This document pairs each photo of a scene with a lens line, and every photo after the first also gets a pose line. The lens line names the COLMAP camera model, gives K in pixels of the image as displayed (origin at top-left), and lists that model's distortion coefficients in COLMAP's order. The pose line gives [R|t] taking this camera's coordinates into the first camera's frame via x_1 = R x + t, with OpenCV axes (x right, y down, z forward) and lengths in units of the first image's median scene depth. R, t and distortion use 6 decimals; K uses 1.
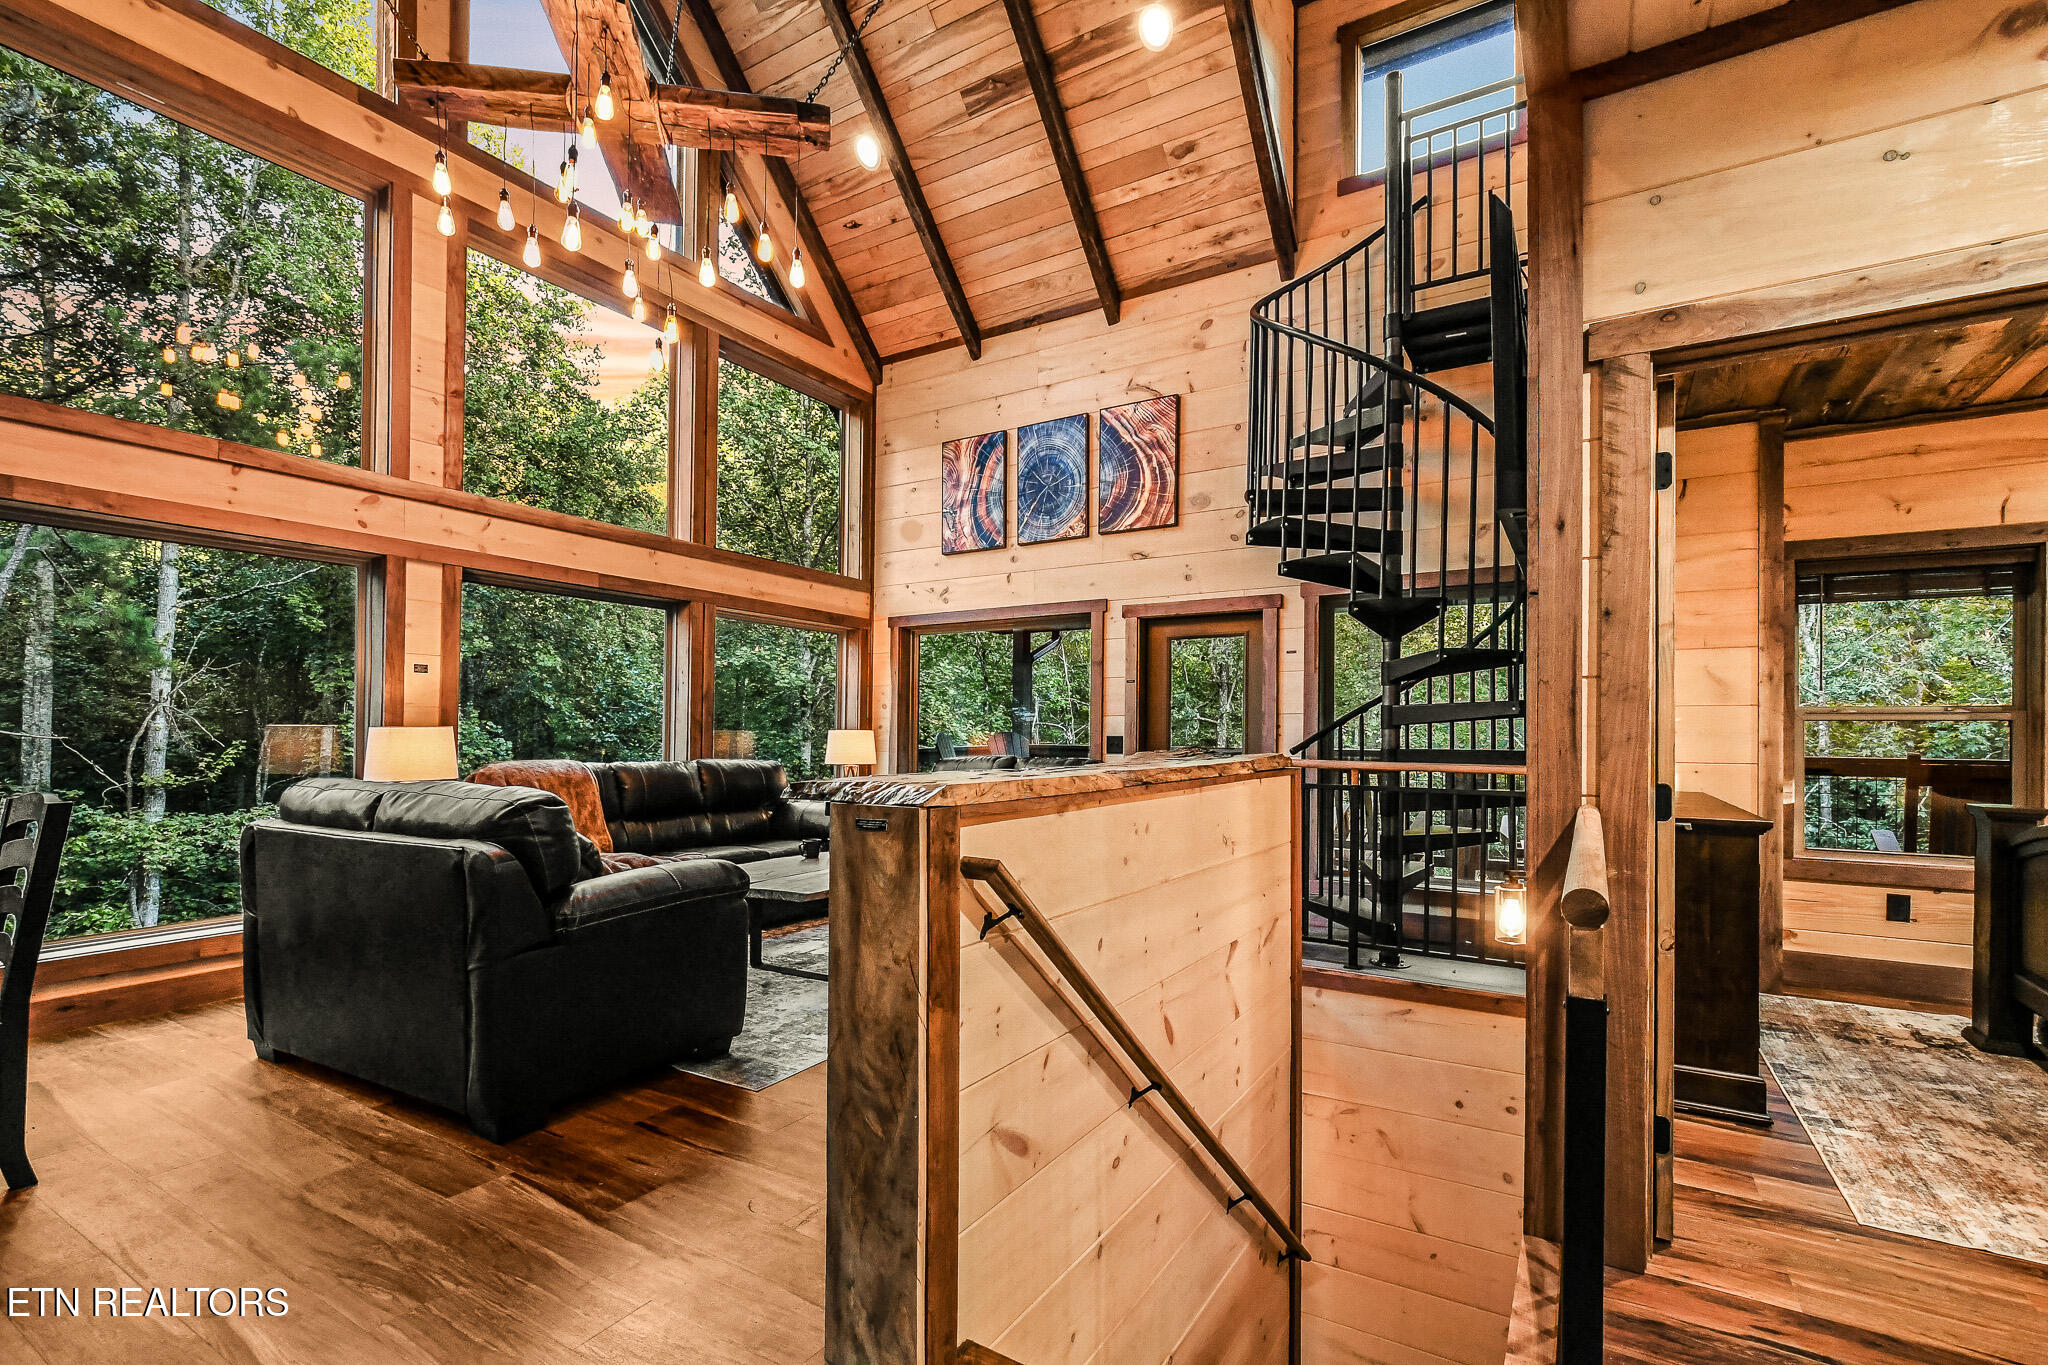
lens RADIAL K [[917.4, 0, 1025.3], [0, 917.4, 701.5], [0, 0, 1]] dist [0.006145, 0.000258]
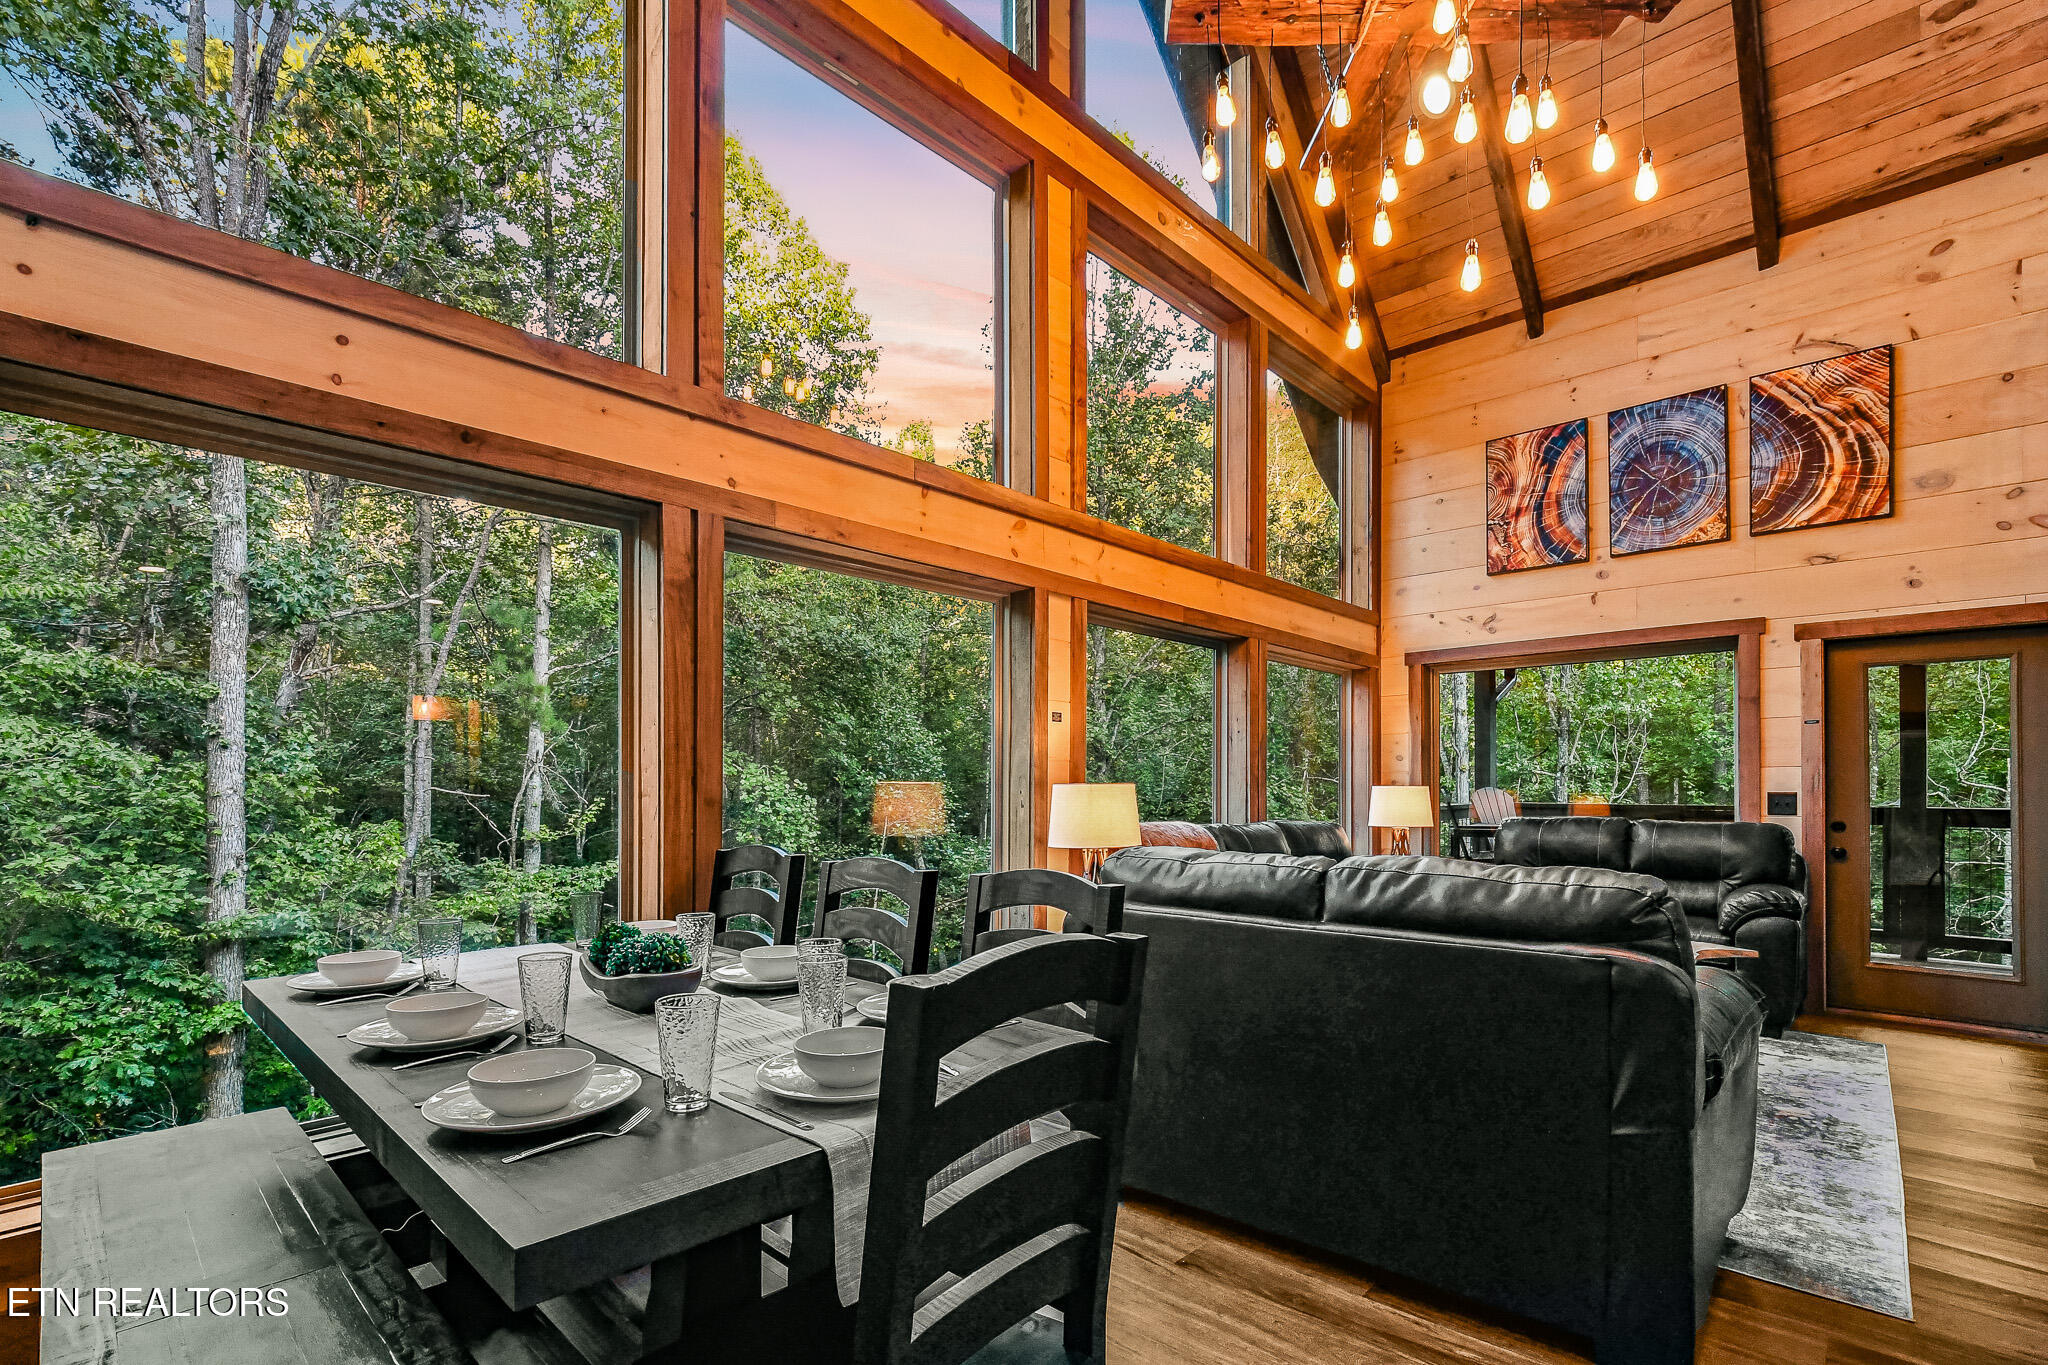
lens RADIAL K [[935.8, 0, 1023.3], [0, 935.8, 751.7], [0, 0, 1]] dist [-0.000946, 0.000733]
pose [[0.979984, -0.011100, -0.198767, -0.367495], [0.010085, 0.999930, -0.006119, 0.001450], [0.198822, 0.003992, 0.980028, 0.090350]]
